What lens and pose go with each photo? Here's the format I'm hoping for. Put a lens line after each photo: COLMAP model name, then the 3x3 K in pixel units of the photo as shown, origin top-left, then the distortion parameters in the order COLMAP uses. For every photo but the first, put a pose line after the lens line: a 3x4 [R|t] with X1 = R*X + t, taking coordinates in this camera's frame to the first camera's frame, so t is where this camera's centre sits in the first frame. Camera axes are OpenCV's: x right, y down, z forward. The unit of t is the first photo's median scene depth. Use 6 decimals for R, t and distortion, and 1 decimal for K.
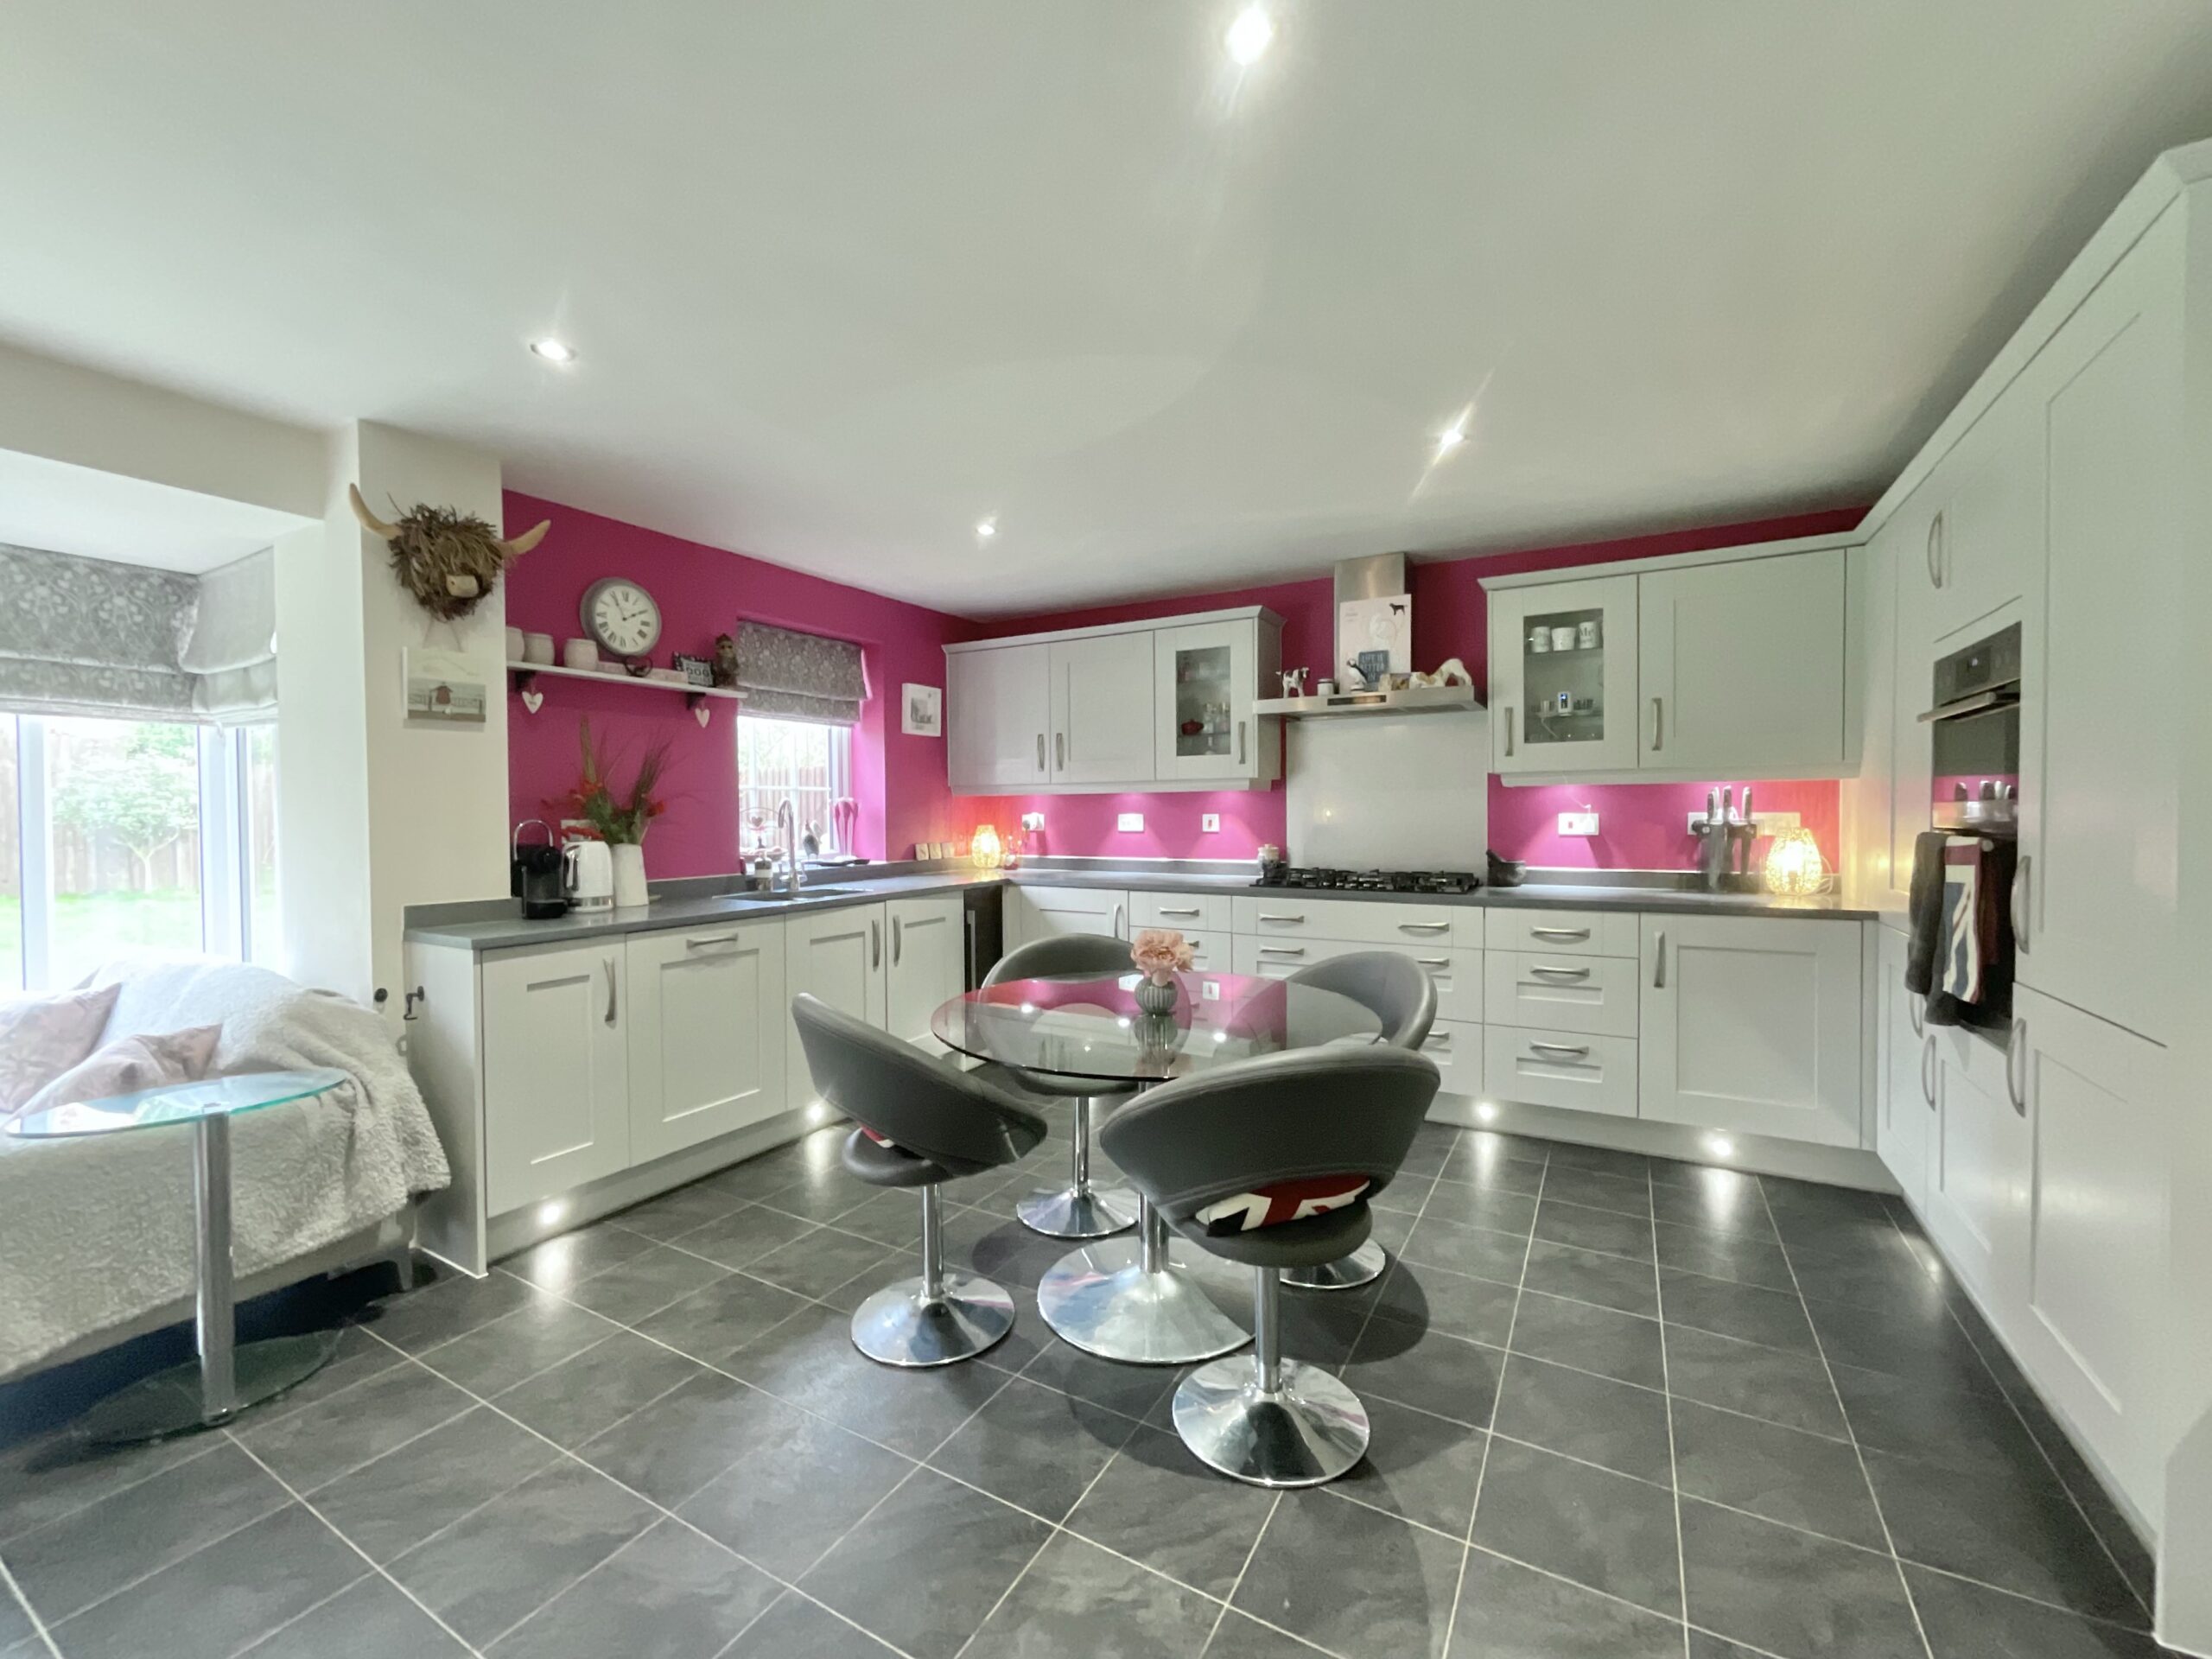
lens RADIAL K [[897.7, 0, 1120.0], [0, 897.7, 826.4], [0, 0, 1]] dist [-0.003629, 0.000951]
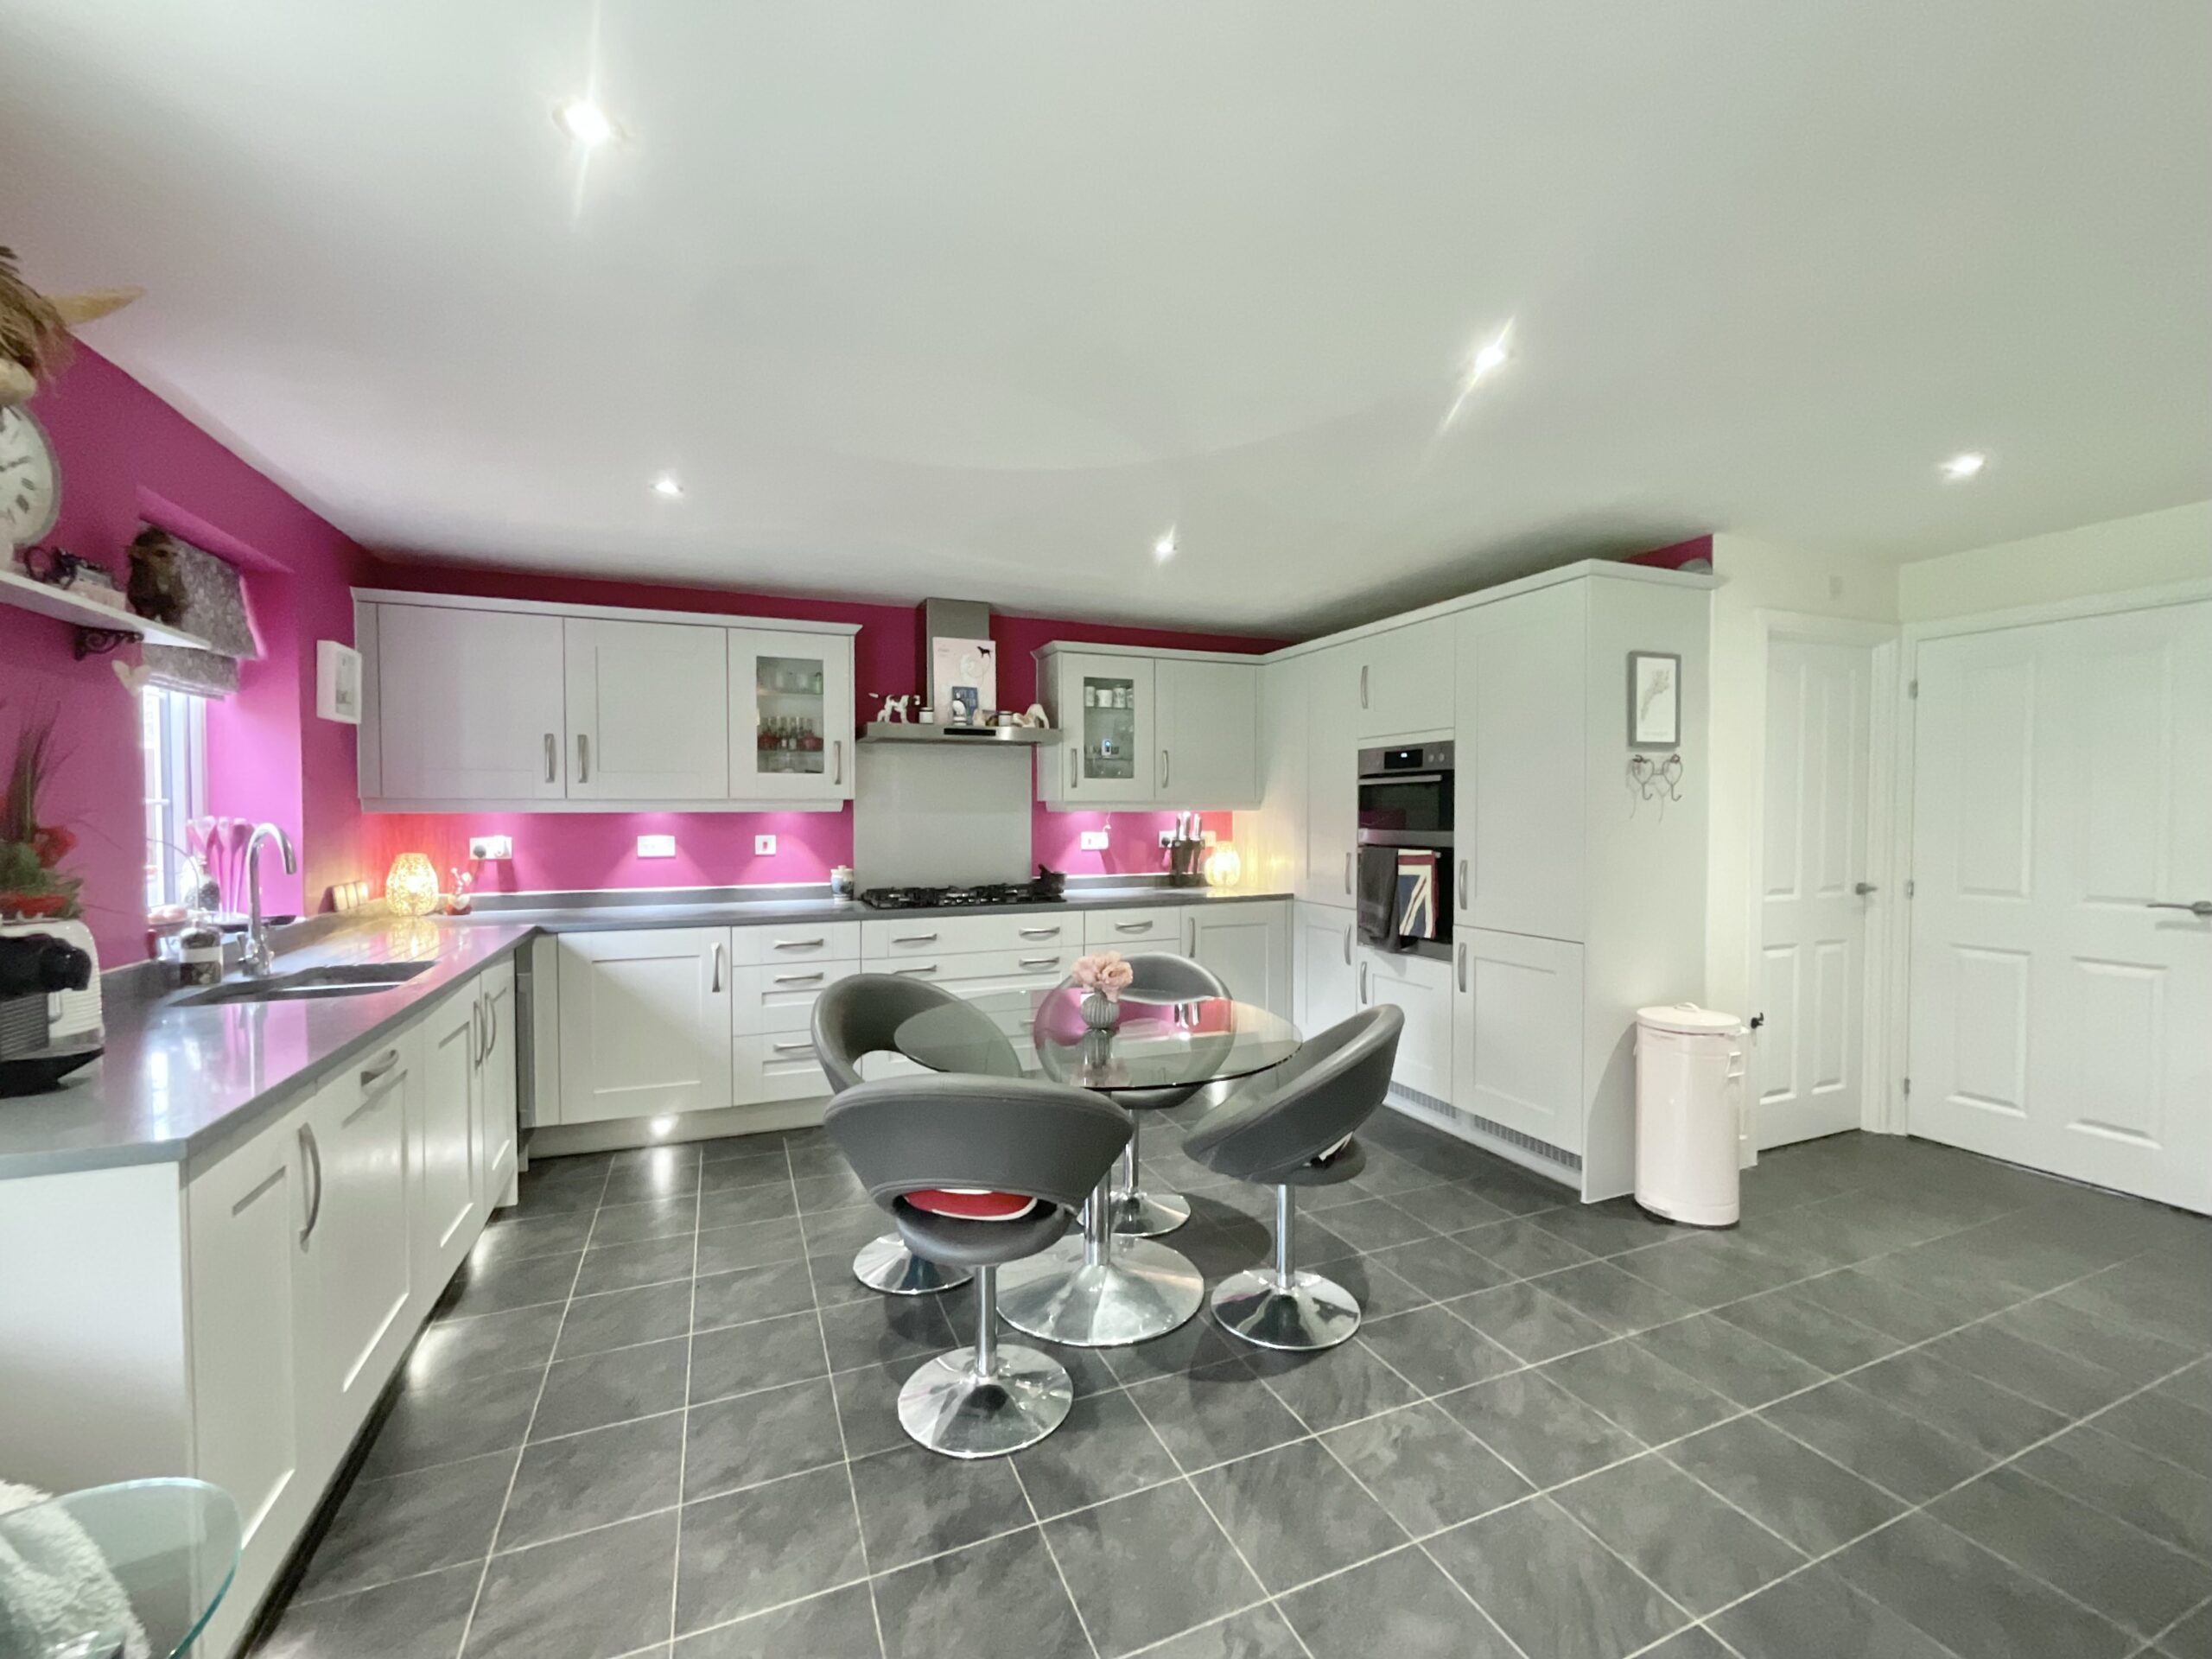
lens RADIAL K [[897.7, 0, 1124.5], [0, 897.7, 824.7], [0, 0, 1]] dist [-0.003629, 0.000951]
pose [[0.612048, -0.004831, 0.790806, -0.484498], [0.009694, 0.999952, -0.001393, -0.023866], [-0.790761, 0.008519, 0.612065, 0.179330]]
